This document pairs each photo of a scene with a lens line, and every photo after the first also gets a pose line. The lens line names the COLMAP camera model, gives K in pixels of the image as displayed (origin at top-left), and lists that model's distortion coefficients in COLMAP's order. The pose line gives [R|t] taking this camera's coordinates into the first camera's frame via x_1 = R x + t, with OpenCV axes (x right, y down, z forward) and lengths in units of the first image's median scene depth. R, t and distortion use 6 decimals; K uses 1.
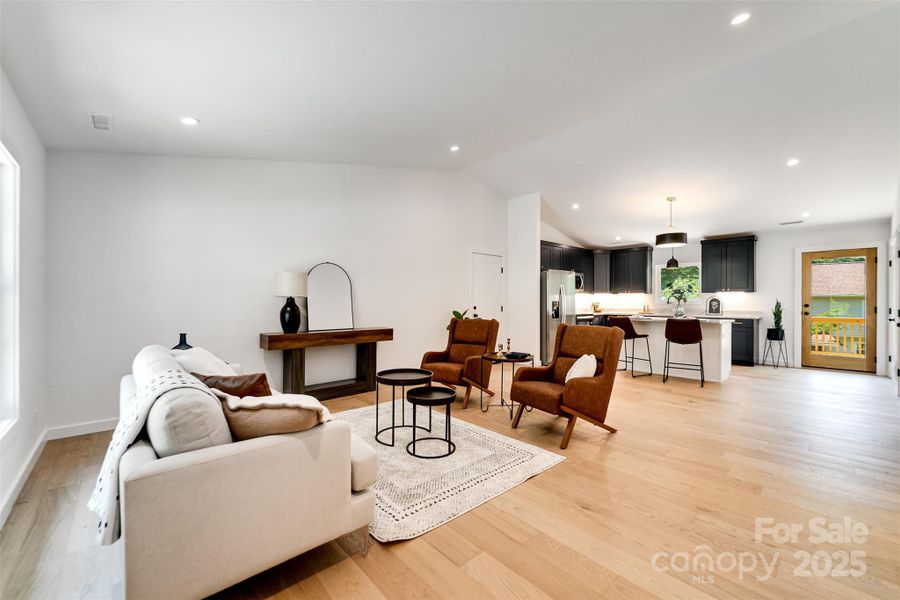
lens RADIAL K [[366.2, 0, 452.1], [0, 366.2, 301.3], [0, 0, 1]] dist [0.000974, 0.000228]
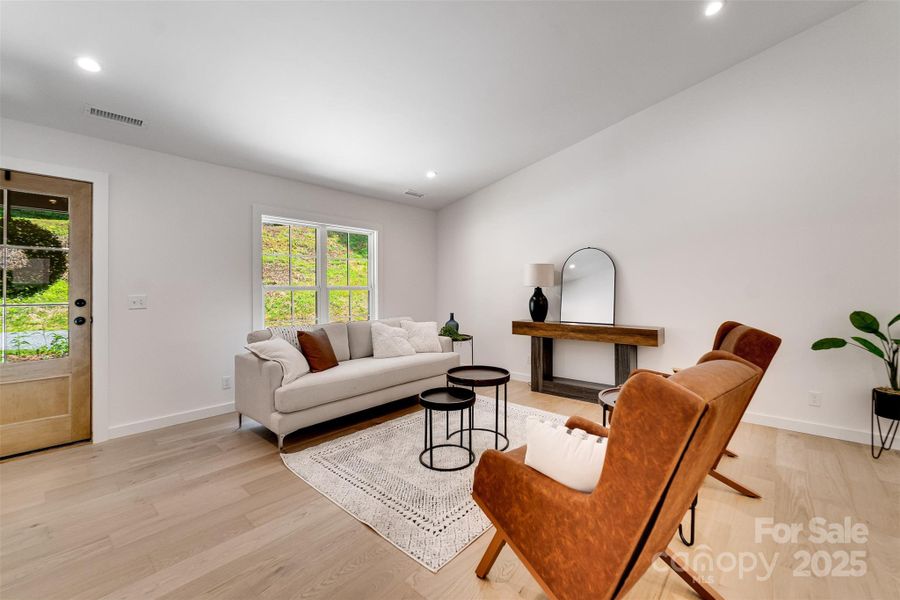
lens RADIAL K [[375.9, 0, 445.7], [0, 375.9, 289.3], [0, 0, 1]] dist [0.000325, -0.000012]
pose [[0.111149, -0.006514, -0.993782, 0.350789], [0.007761, 0.999954, -0.005687, 0.000056], [0.993773, -0.007081, 0.111195, 0.371223]]
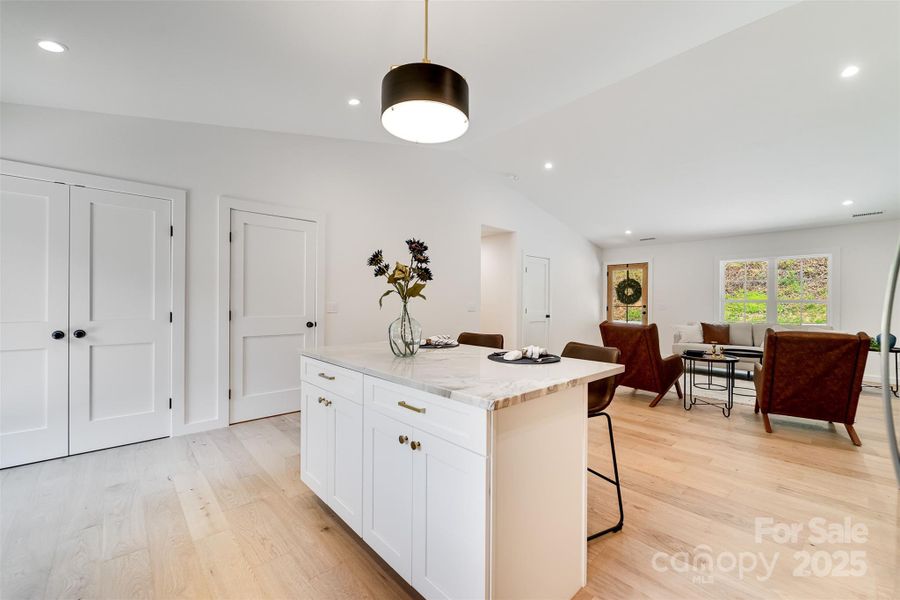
lens RADIAL K [[367.5, 0, 441.3], [0, 367.5, 303.5], [0, 0, 1]] dist [-0.025563, -0.000179]
pose [[-0.999946, -0.006373, -0.008251, 0.543551], [-0.006376, 0.999980, 0.000276, 0.004310], [0.008249, 0.000329, -0.999966, 1.221707]]
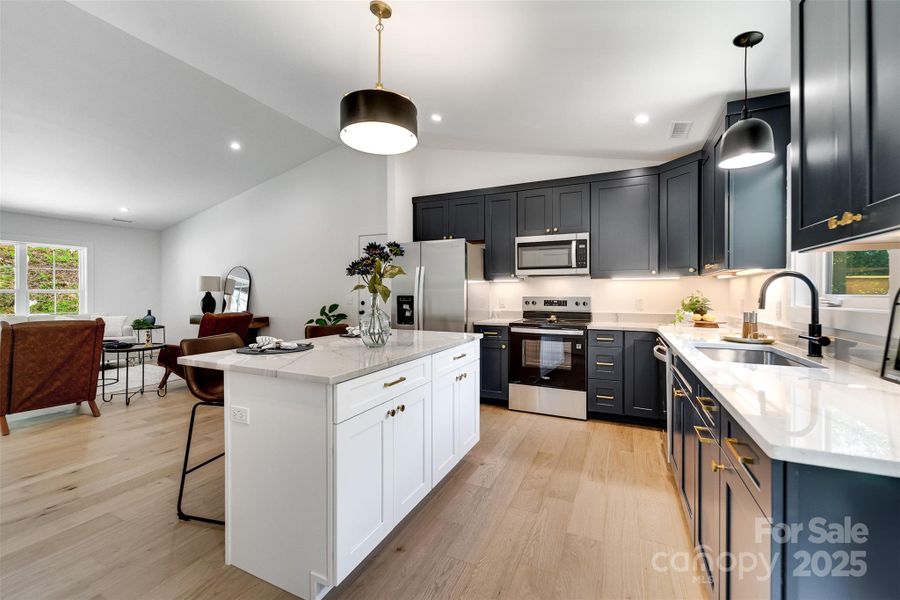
lens RADIAL K [[367.7, 0, 462.5], [0, 367.7, 296.1], [0, 0, 1]] dist [0.000678, -0.000041]
pose [[0.395972, 0.003836, -0.918255, 0.900203], [-0.004248, 0.999988, 0.002345, -0.000583], [0.918253, 0.002972, 0.395983, 0.875927]]
